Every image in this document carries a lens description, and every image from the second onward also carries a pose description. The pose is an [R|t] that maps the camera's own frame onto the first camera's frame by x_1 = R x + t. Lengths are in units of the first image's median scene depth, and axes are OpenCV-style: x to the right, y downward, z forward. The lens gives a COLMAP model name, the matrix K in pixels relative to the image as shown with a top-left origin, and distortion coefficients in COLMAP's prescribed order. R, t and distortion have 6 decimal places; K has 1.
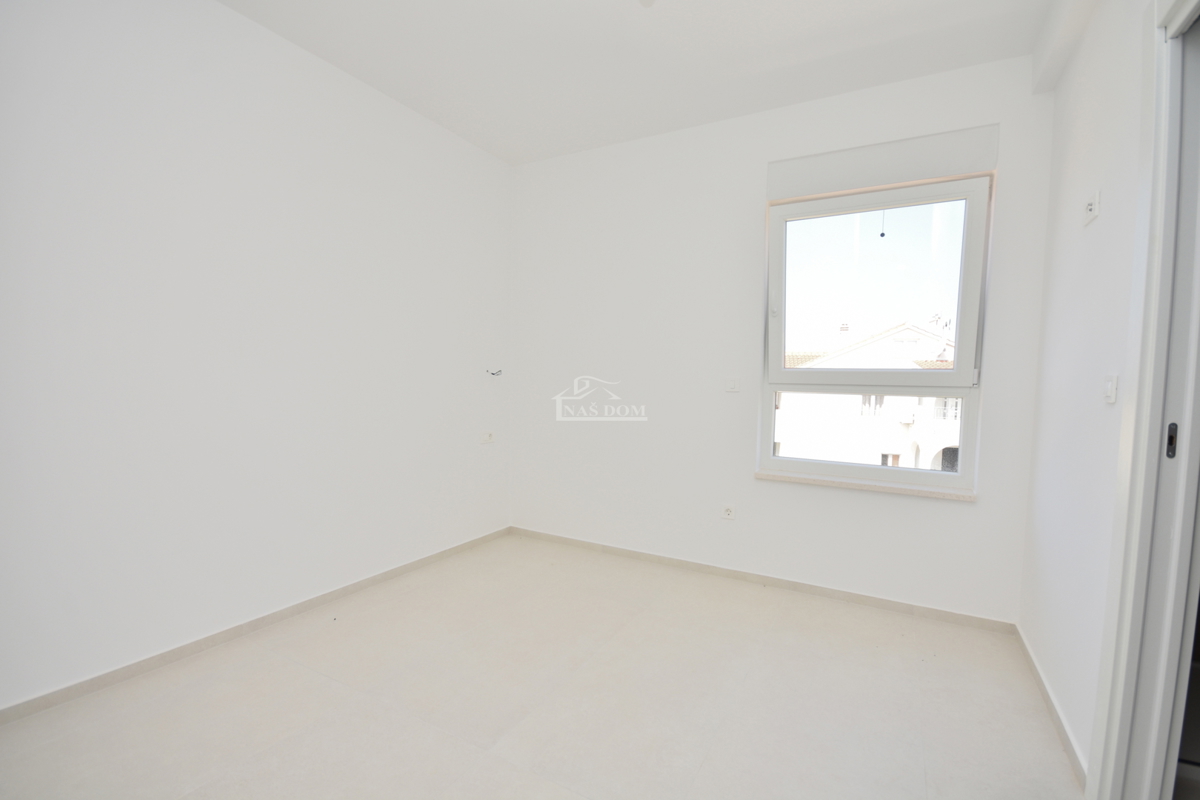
lens RADIAL K [[532.0, 0, 600.0], [0, 532.0, 405.2], [0, 0, 1]] dist [0.002028, 0.000063]
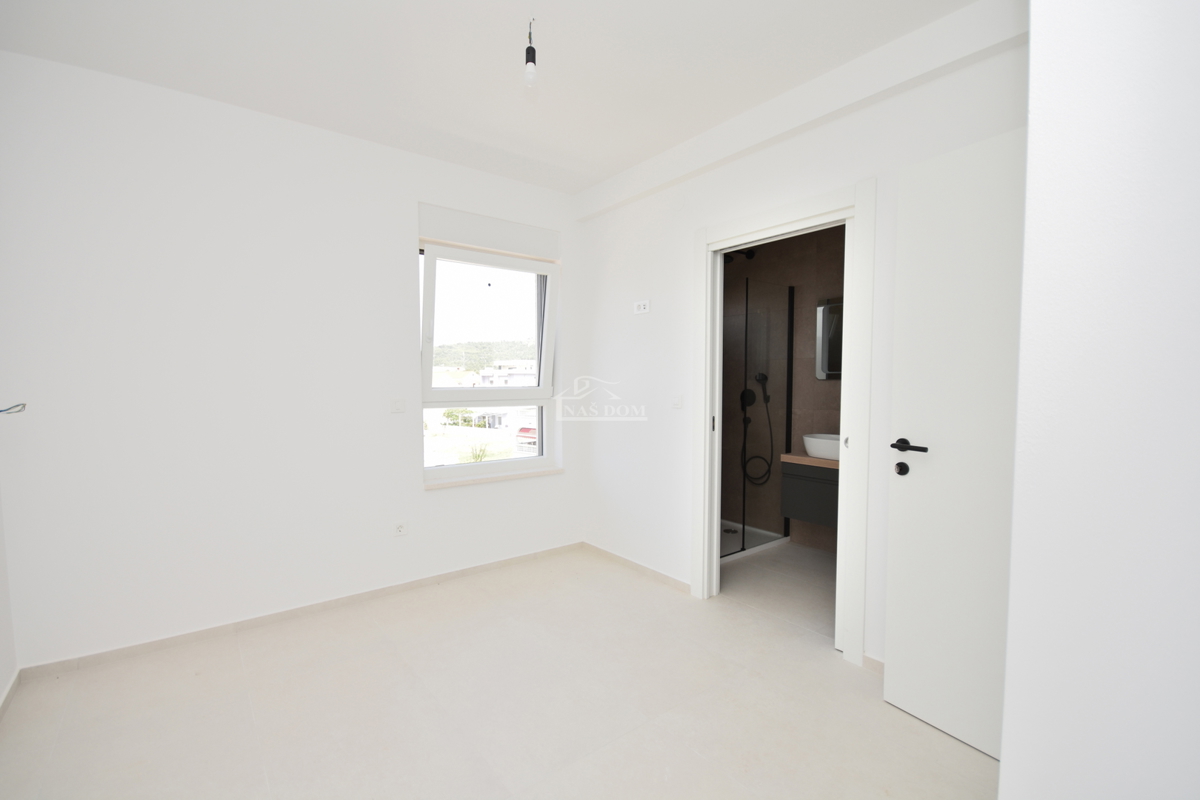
lens RADIAL K [[532.0, 0, 600.0], [0, 532.0, 405.2], [0, 0, 1]] dist [0.002028, 0.000063]
pose [[0.392640, -0.065991, 0.917322, -0.570335], [0.053001, 0.997388, 0.049065, -0.072731], [-0.918164, 0.029355, 0.395112, 0.243691]]
